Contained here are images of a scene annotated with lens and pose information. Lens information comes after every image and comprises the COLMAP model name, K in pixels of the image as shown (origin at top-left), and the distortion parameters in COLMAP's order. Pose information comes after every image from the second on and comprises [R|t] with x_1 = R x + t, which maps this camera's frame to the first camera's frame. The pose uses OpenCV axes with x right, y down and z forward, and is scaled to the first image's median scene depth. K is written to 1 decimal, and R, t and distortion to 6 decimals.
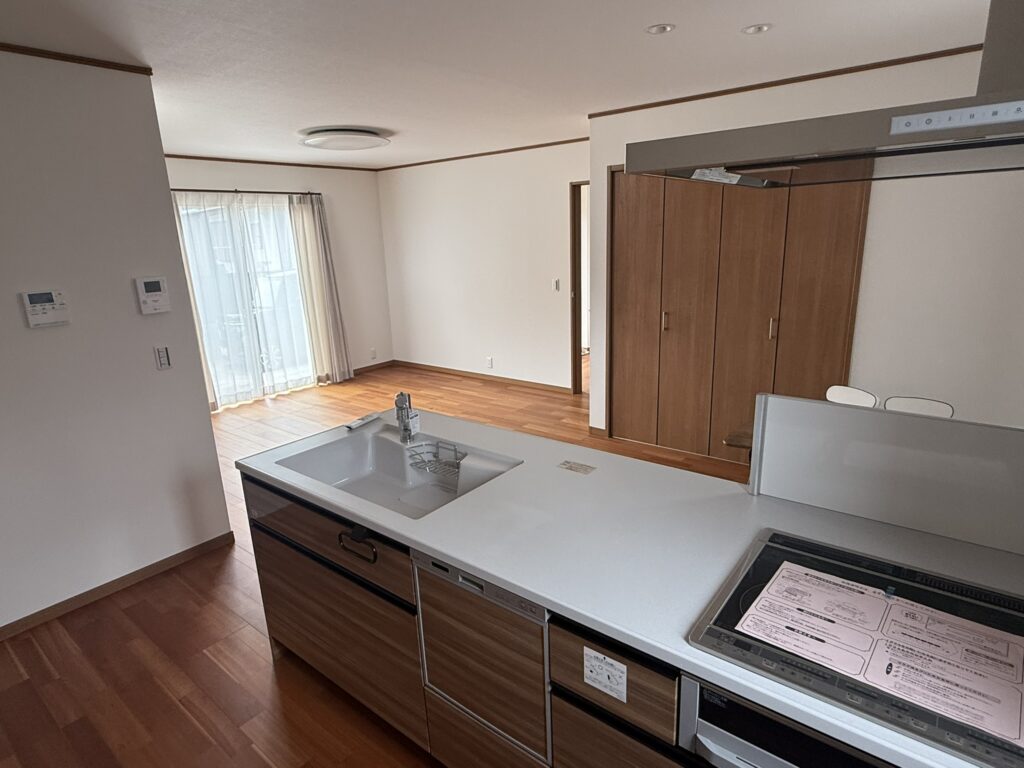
lens RADIAL K [[568.3, 0, 514.0], [0, 568.3, 385.0], [0, 0, 1]] dist [0.000373, -0.000013]
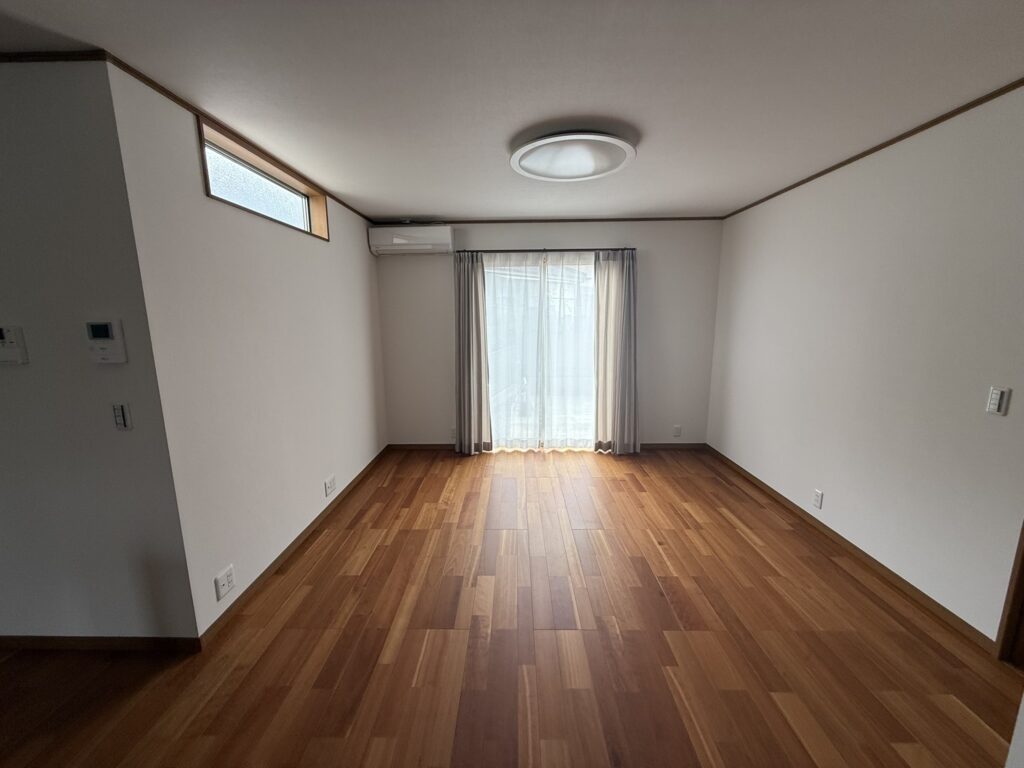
lens RADIAL K [[407.5, 0, 508.7], [0, 407.5, 383.7], [0, 0, 1]] dist [-0.002971, 0.000998]
pose [[0.600675, 0.167630, -0.781722, 0.085648], [-0.219813, 0.974717, 0.040110, -0.114036], [0.768682, 0.147739, 0.622335, 0.495042]]
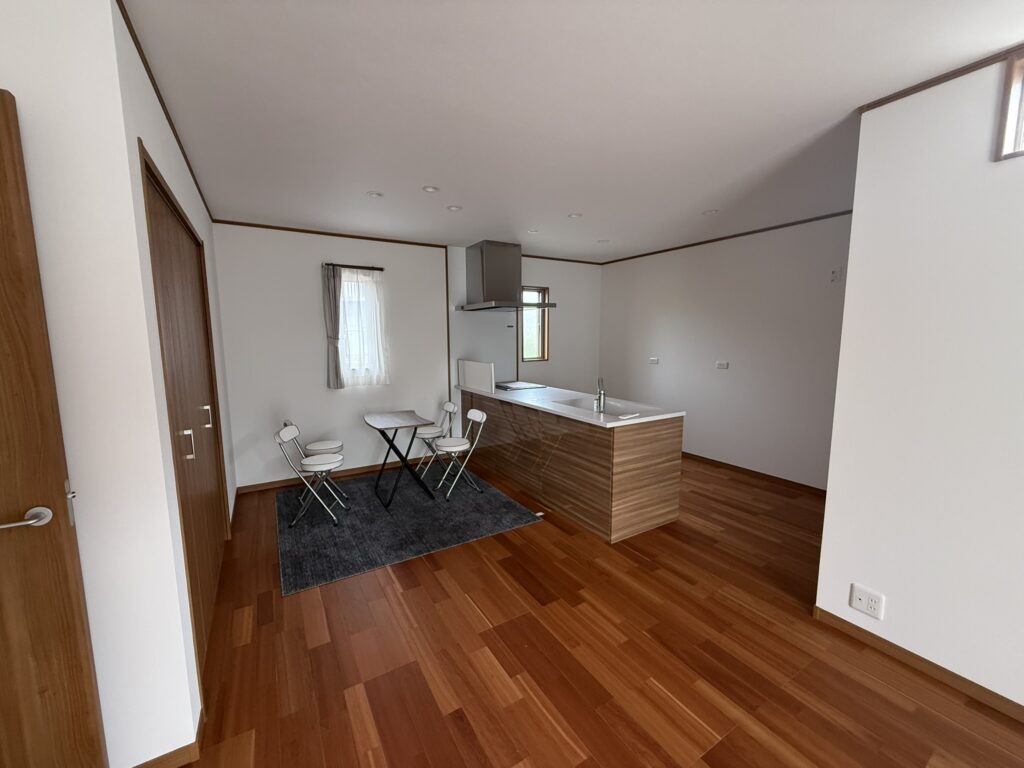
lens RADIAL K [[407.5, 0, 509.2], [0, 407.5, 385.7], [0, 0, 1]] dist [-0.002971, 0.000998]
pose [[-0.934478, -0.002635, 0.356010, -0.145444], [0.129519, 0.928936, 0.346846, -0.190782], [-0.331625, 0.370230, -0.867730, 0.855431]]
